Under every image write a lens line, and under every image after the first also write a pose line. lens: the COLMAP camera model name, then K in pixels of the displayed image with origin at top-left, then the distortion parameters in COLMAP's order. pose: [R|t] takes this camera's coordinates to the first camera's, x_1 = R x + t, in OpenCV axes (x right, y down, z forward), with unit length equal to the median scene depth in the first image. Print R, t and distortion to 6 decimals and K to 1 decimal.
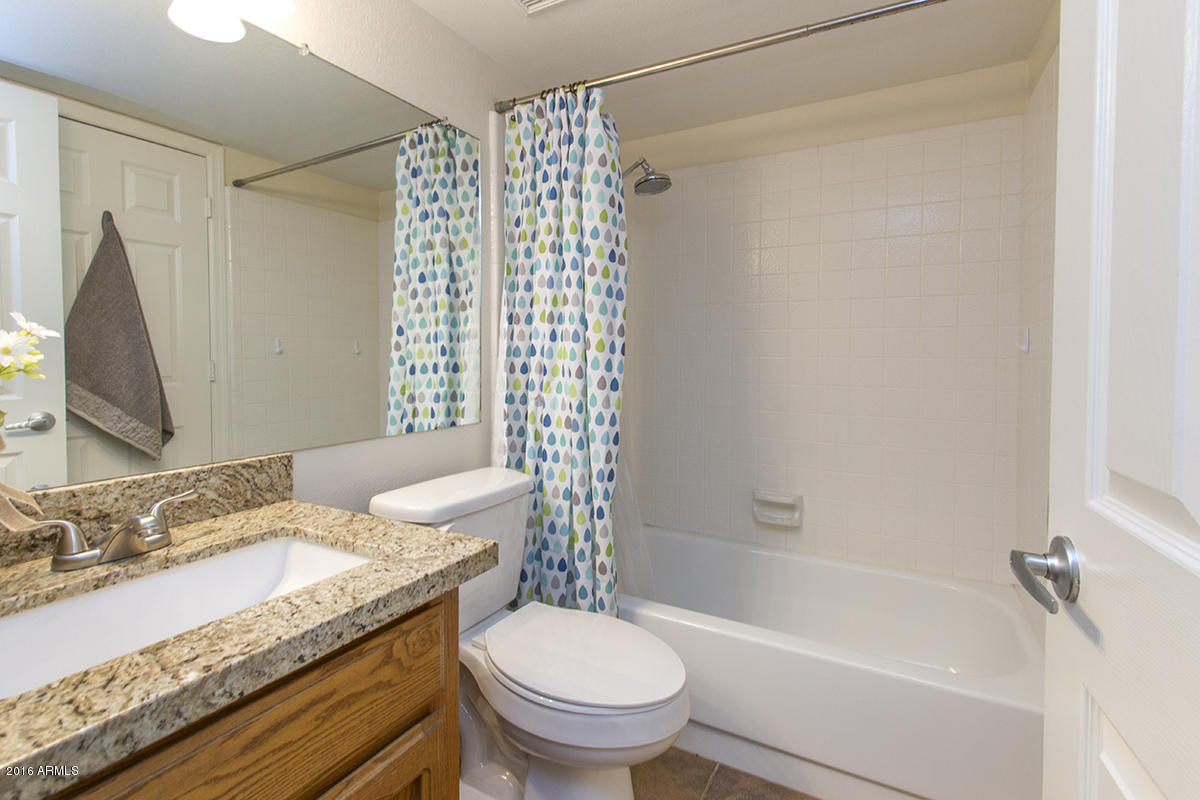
lens RADIAL K [[560.5, 0, 598.0], [0, 560.5, 387.9], [0, 0, 1]] dist [-0.000007, 0.000065]
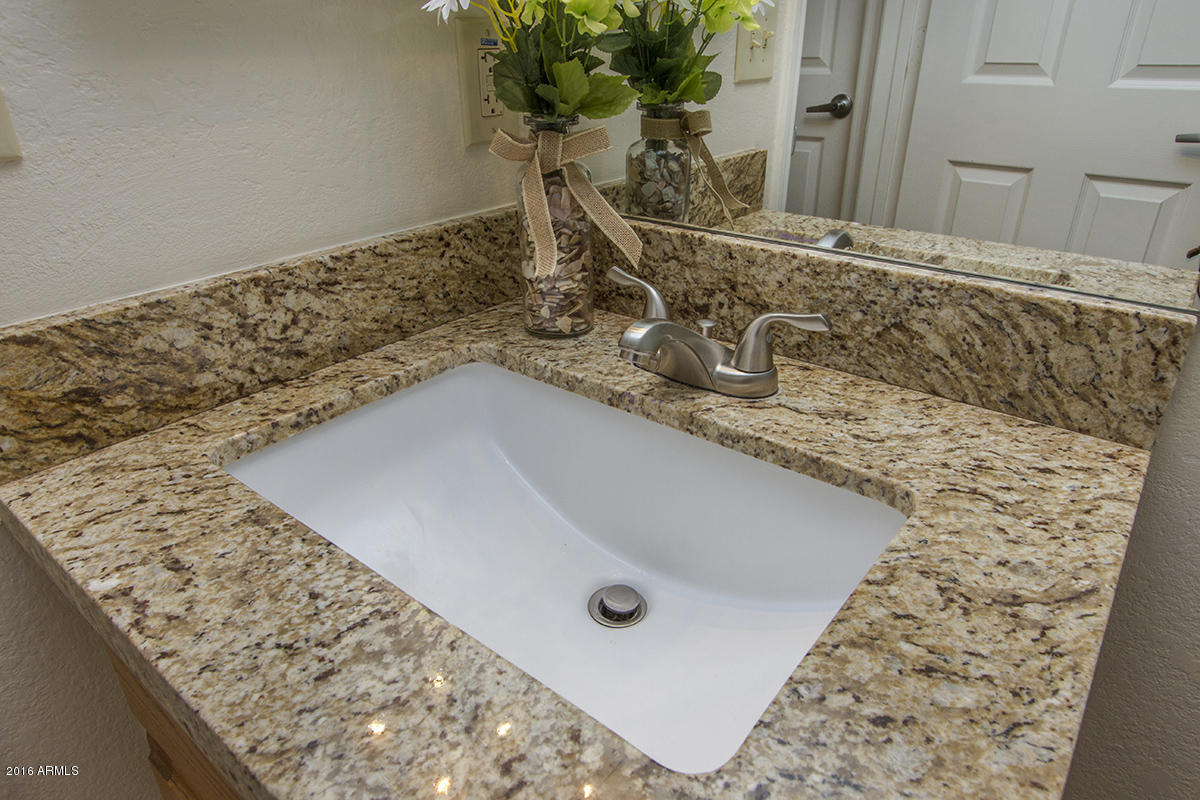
lens RADIAL K [[769.4, 0, 600.0], [0, 769.4, 400.0], [0, 0, 1]] dist [0.003676, 0.000719]
pose [[-0.177276, 0.423785, -0.888245, -0.110755], [-0.050394, 0.897447, 0.438233, -0.021101], [0.982870, 0.122451, -0.137740, 0.954283]]
